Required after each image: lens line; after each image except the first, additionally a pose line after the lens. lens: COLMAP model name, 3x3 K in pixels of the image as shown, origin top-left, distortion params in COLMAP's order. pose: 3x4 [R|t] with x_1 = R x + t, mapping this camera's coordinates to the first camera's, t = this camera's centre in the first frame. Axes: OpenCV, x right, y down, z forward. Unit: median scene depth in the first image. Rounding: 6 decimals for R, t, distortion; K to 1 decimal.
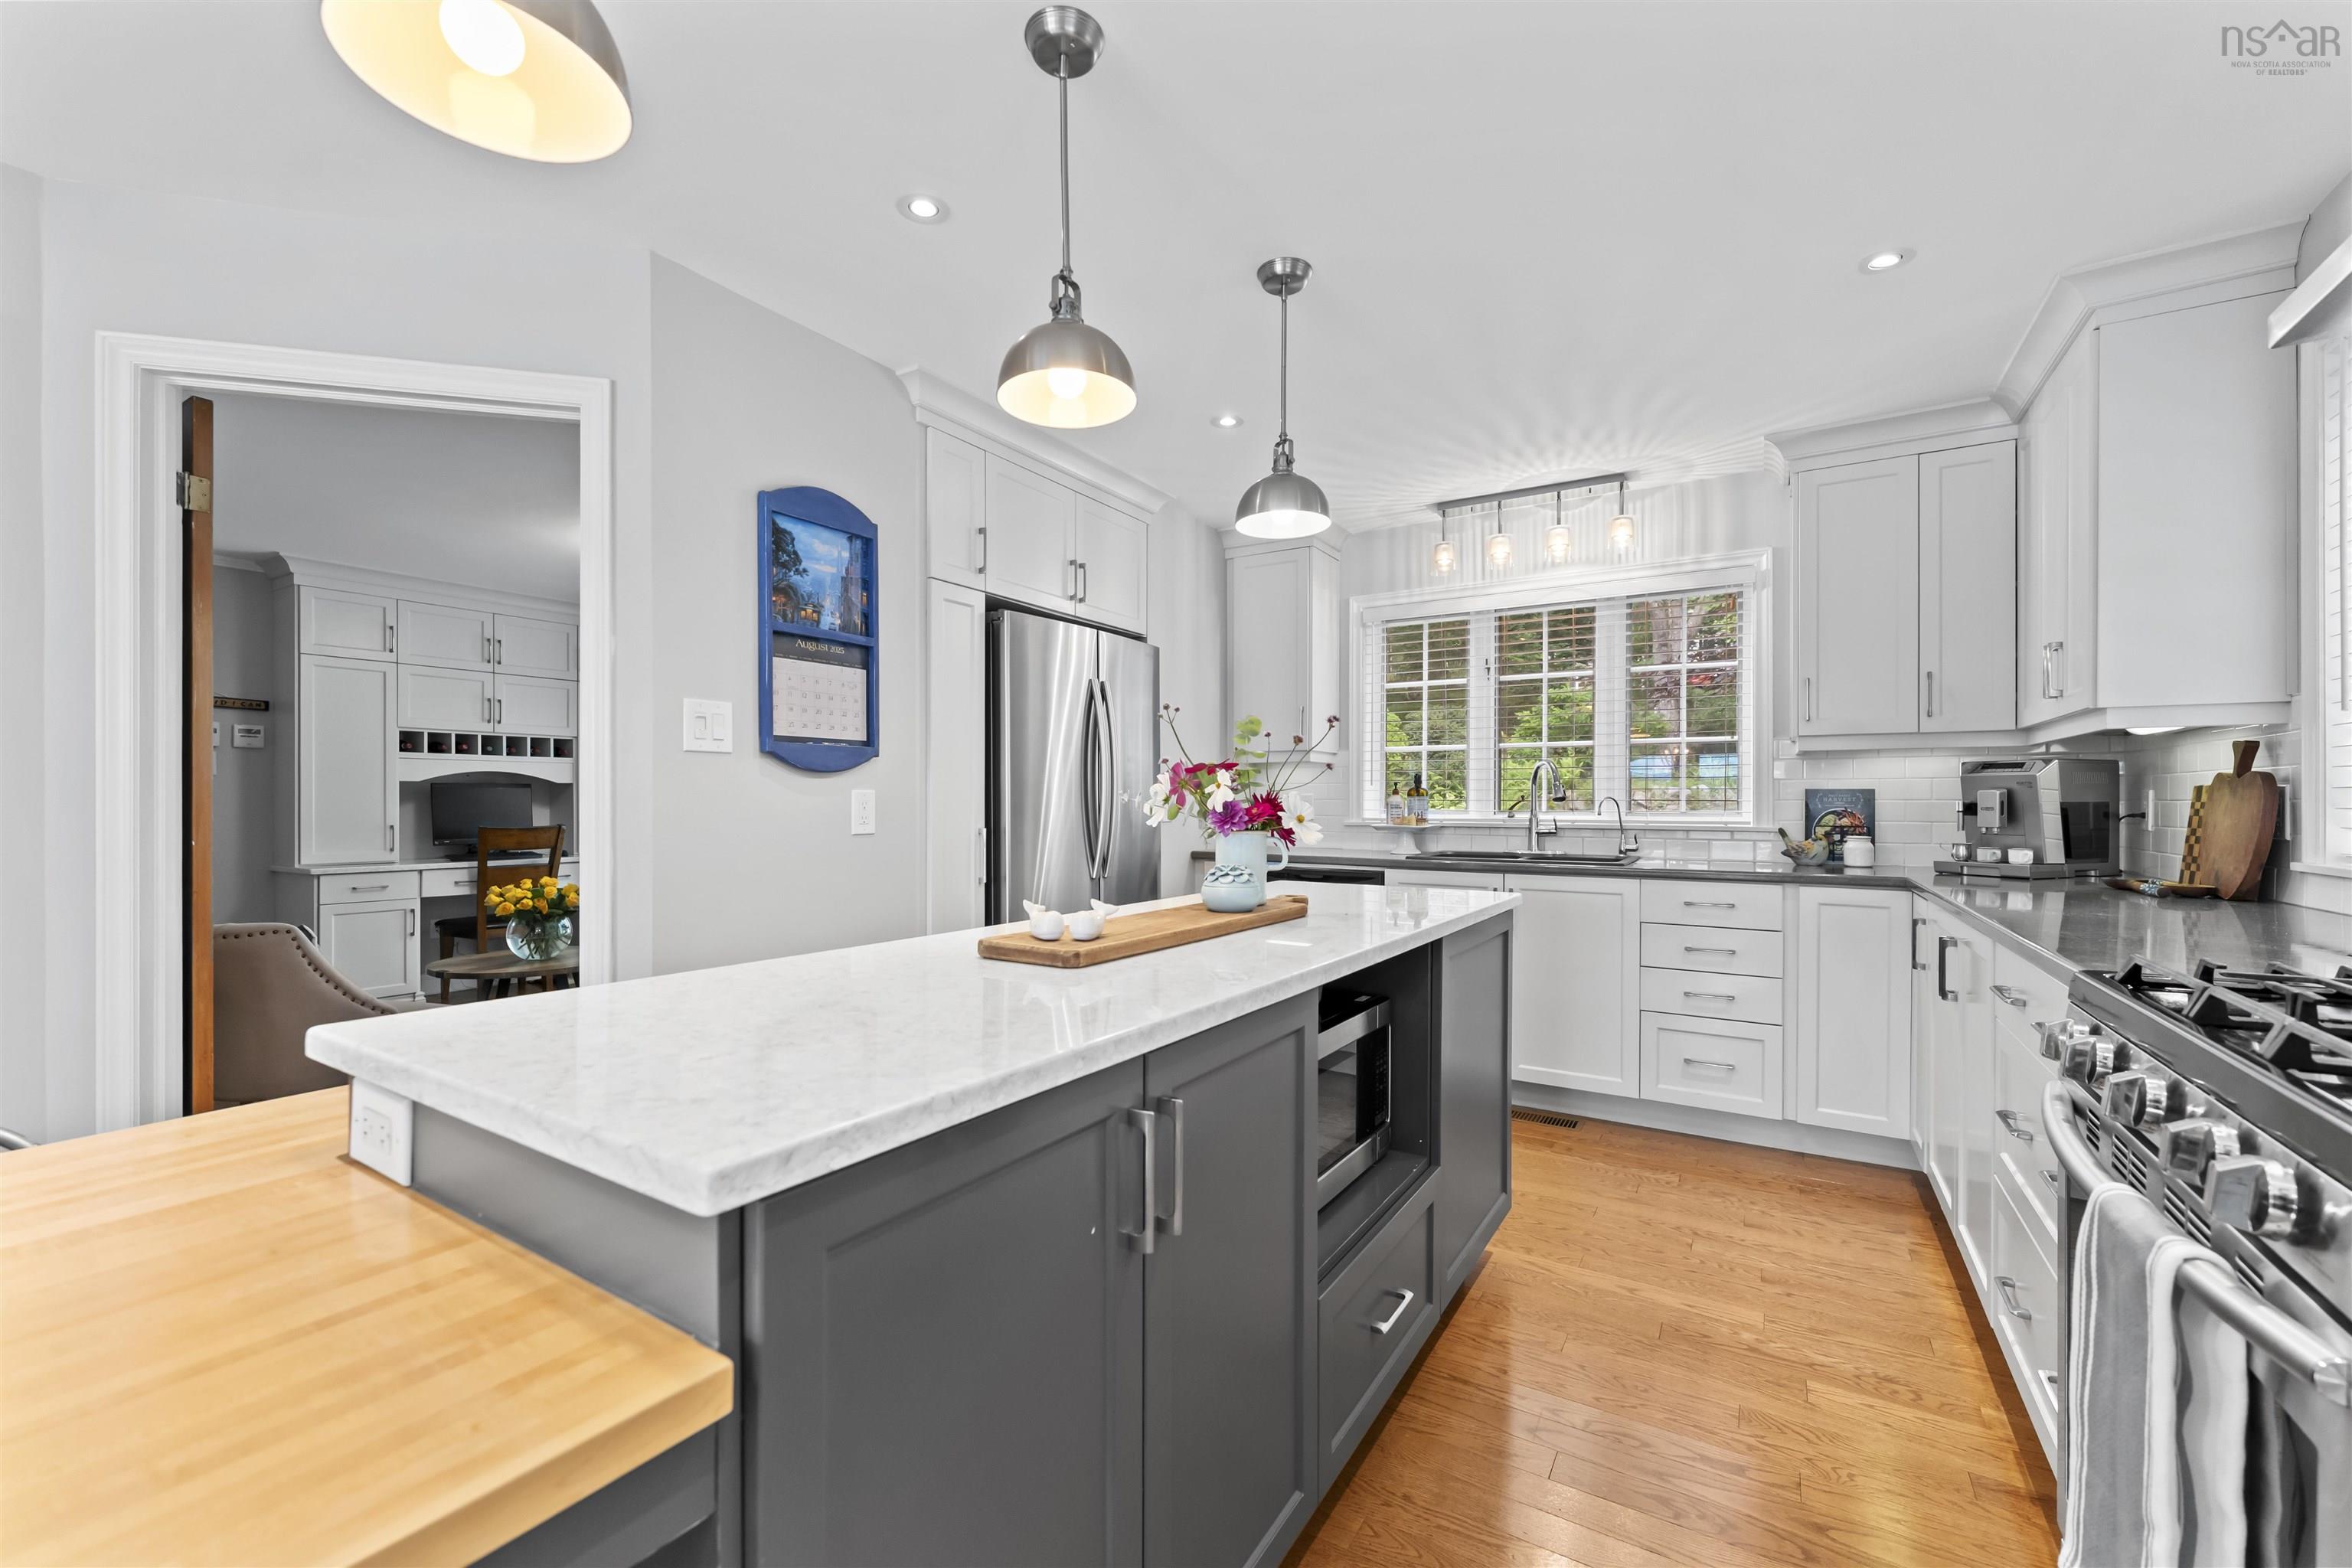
lens RADIAL K [[960.2, 0, 1181.2], [0, 960.2, 796.7], [0, 0, 1]] dist [0.000781, -0.000188]
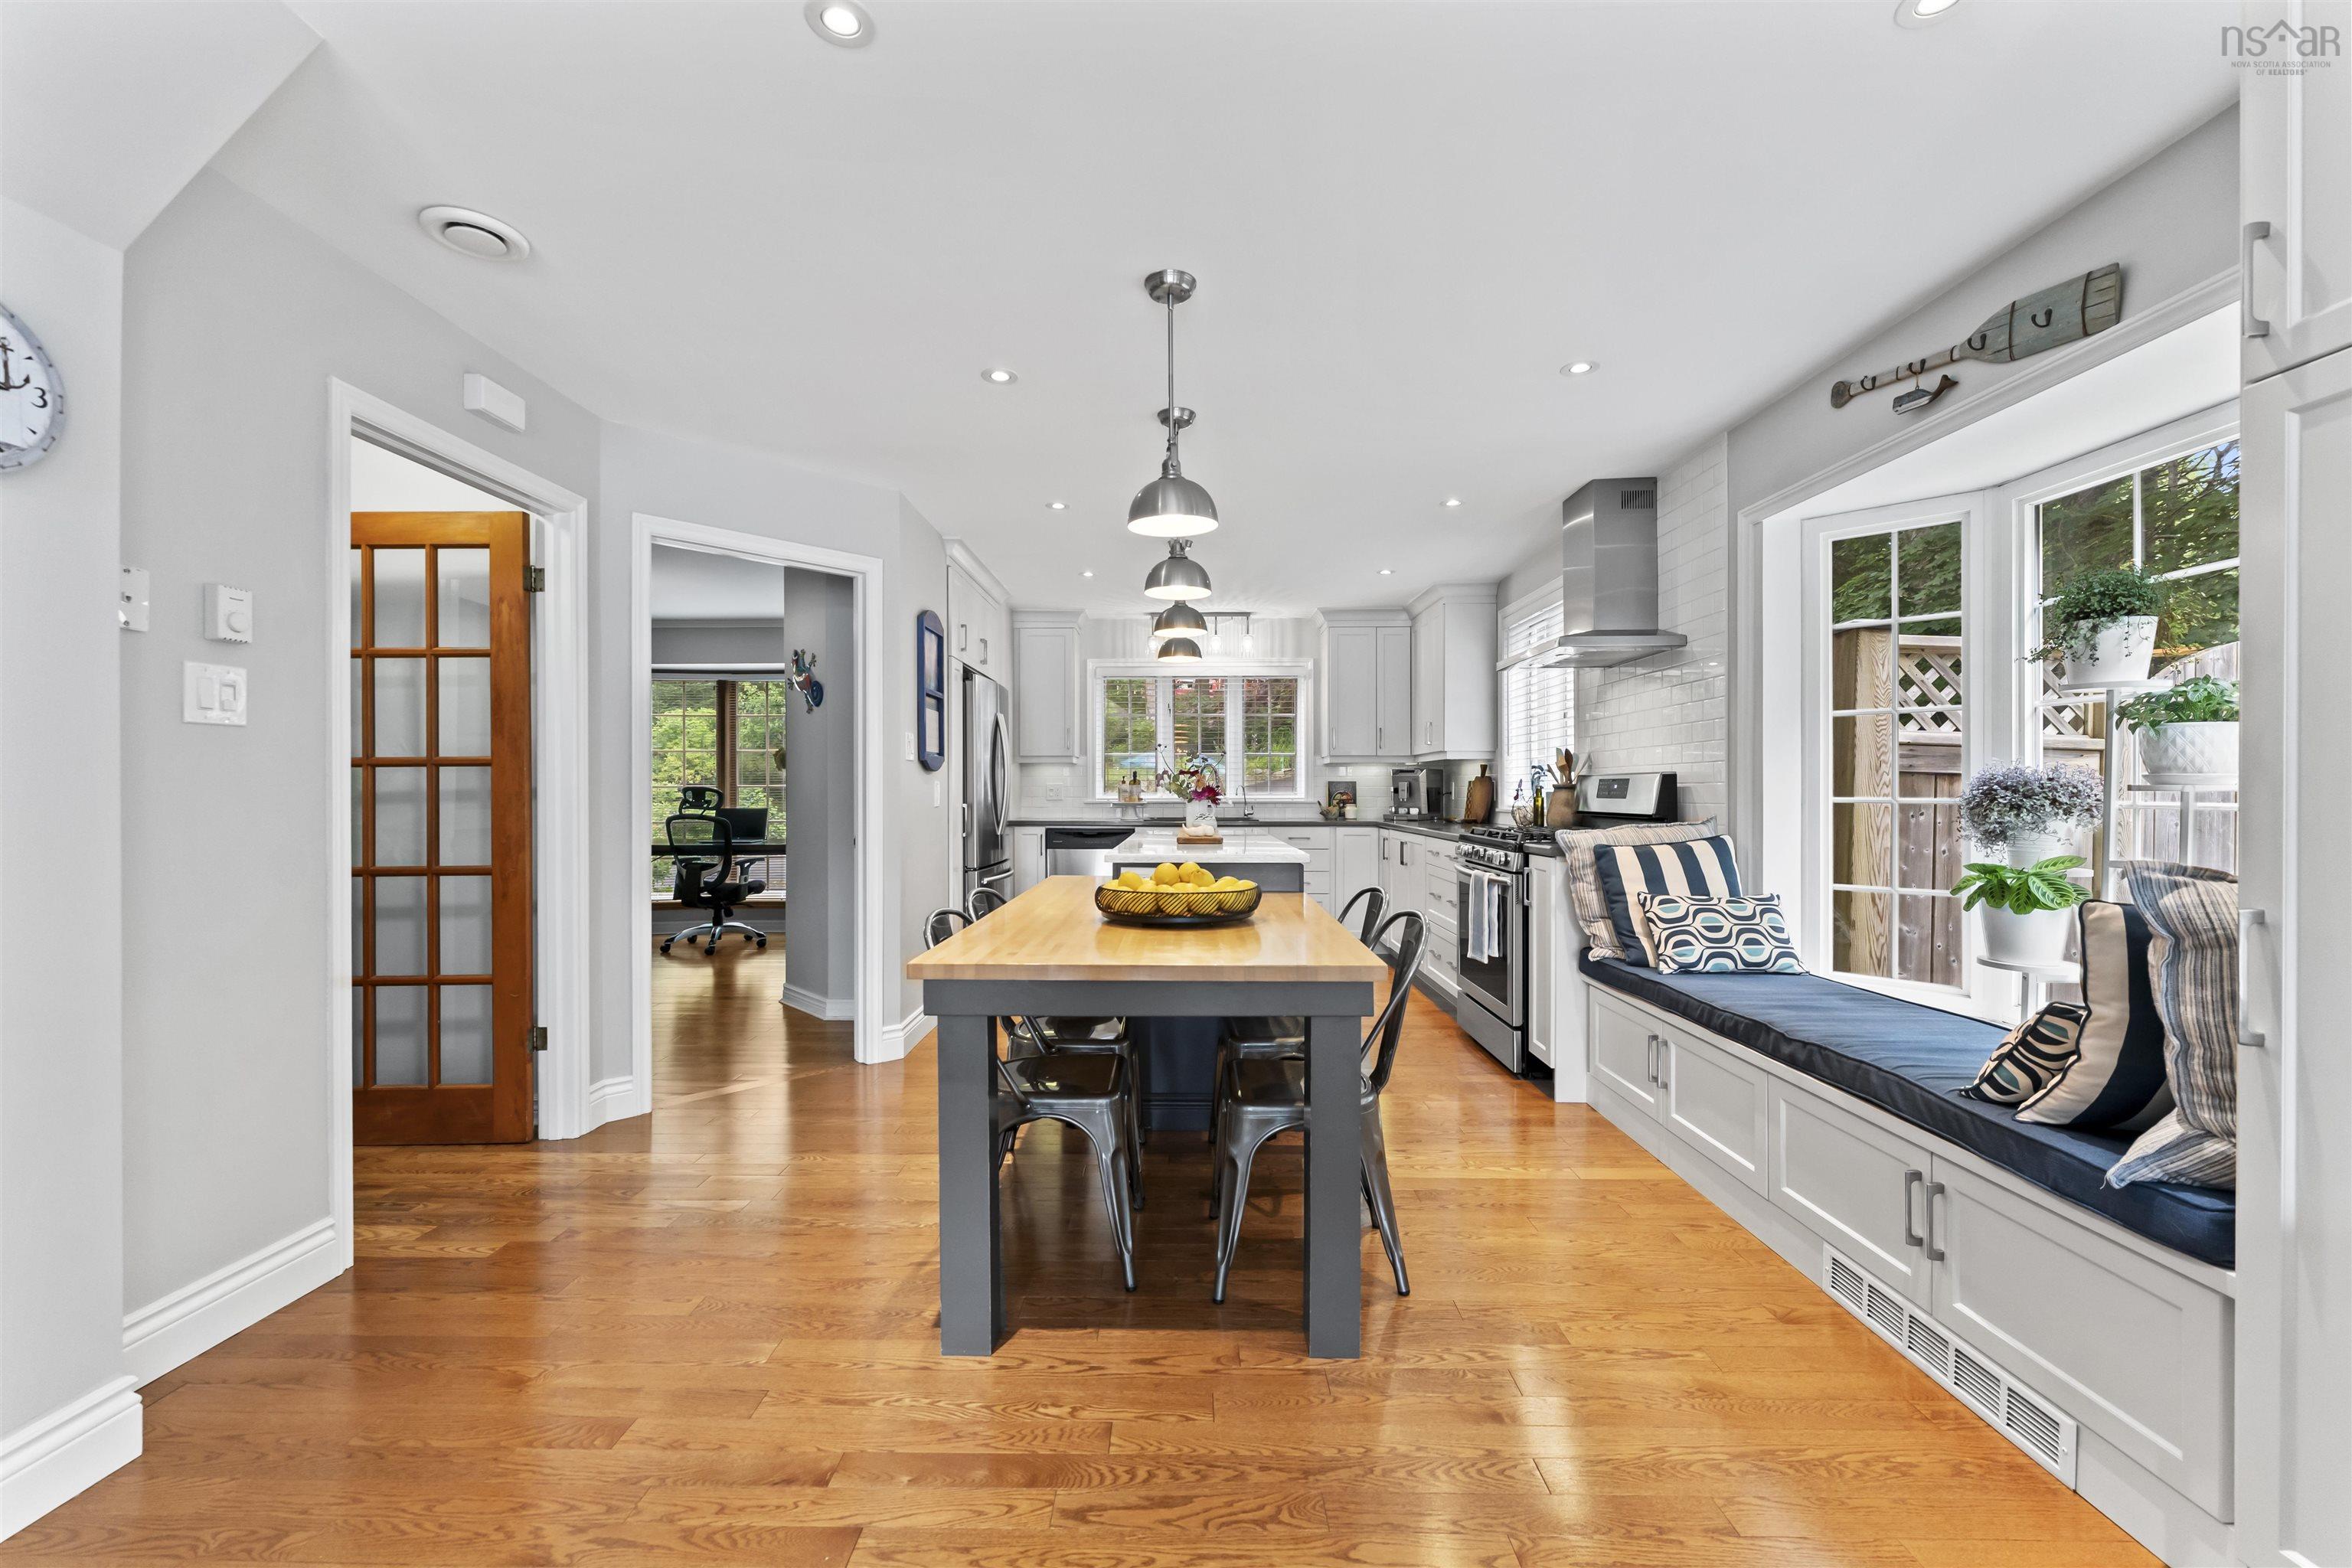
lens RADIAL K [[960.2, 0, 1170.0], [0, 960.2, 786.9], [0, 0, 1]] dist [0.000781, -0.000188]
pose [[0.854441, -0.000166, 0.519548, -0.723150], [-0.002806, 0.999984, 0.004935, -0.005025], [-0.519540, -0.005674, 0.854427, -0.585917]]
